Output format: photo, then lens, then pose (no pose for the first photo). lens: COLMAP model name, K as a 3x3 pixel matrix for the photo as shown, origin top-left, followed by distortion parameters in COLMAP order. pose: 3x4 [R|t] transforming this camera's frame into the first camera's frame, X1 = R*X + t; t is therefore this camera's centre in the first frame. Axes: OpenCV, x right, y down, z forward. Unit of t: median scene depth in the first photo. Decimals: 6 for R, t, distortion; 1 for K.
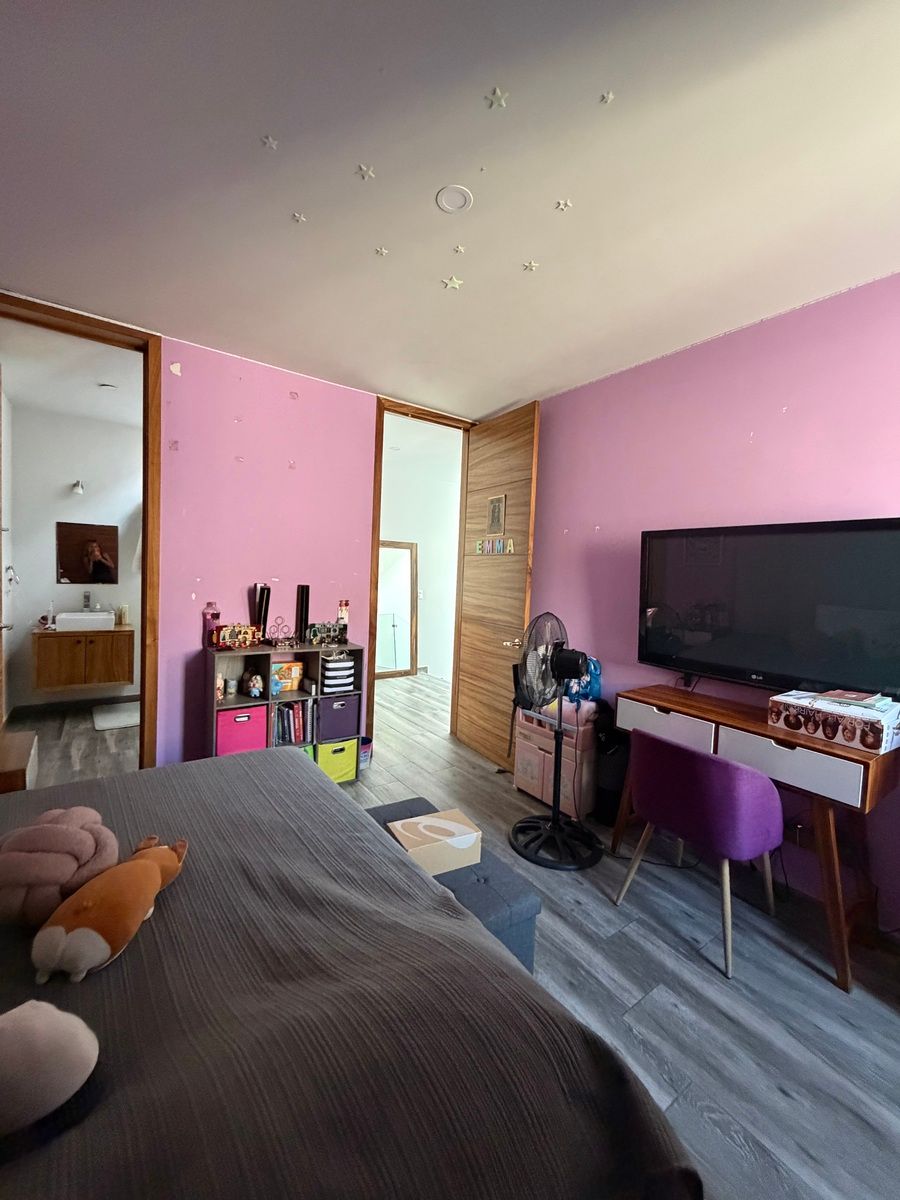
lens RADIAL K [[479.1, 0, 451.2], [0, 479.1, 593.3], [0, 0, 1]] dist [-0.008236, 0.000330]
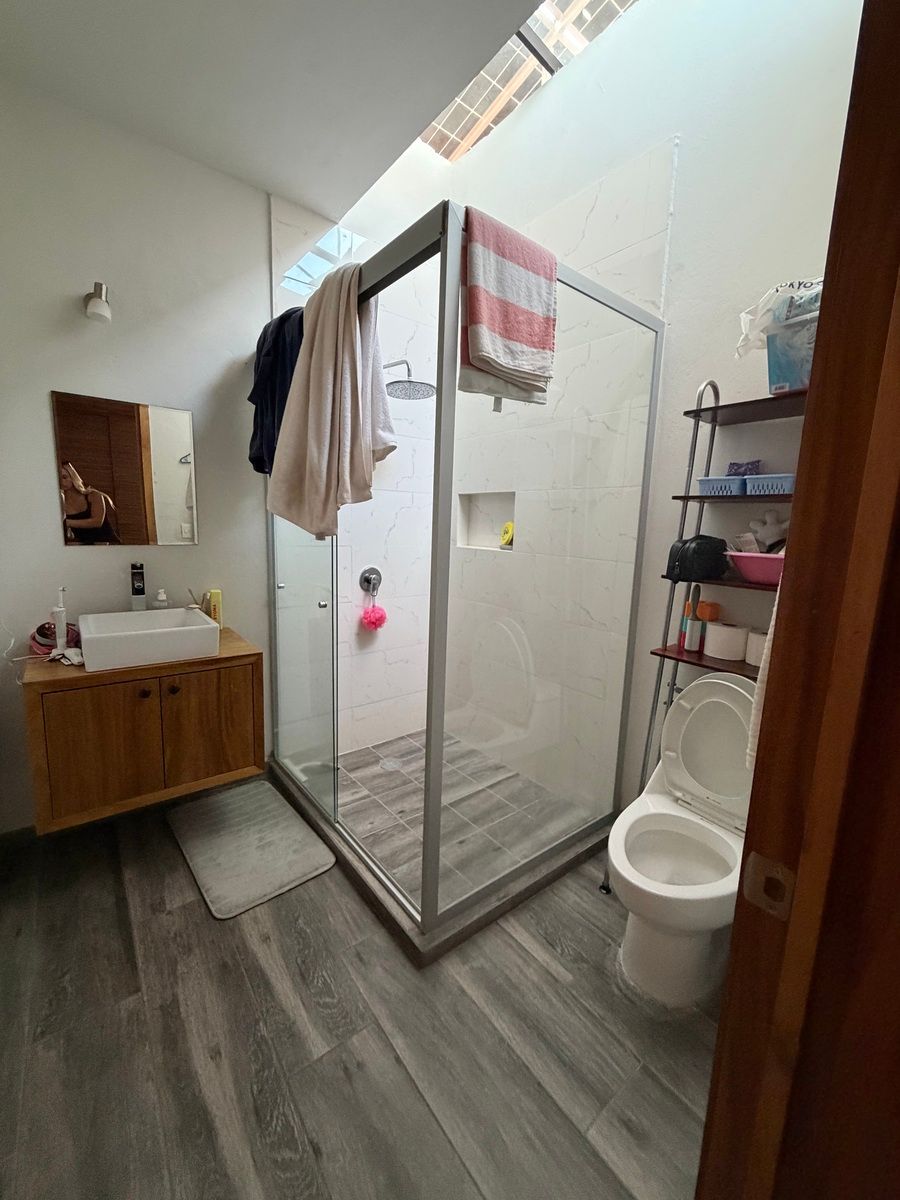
lens RADIAL K [[479.1, 0, 451.2], [0, 479.1, 593.3], [0, 0, 1]] dist [-0.008236, 0.000330]
pose [[0.999031, -0.012934, 0.042071, -0.530131], [0.008425, 0.994369, 0.105640, -0.020754], [-0.043200, -0.105183, 0.993514, 0.590171]]
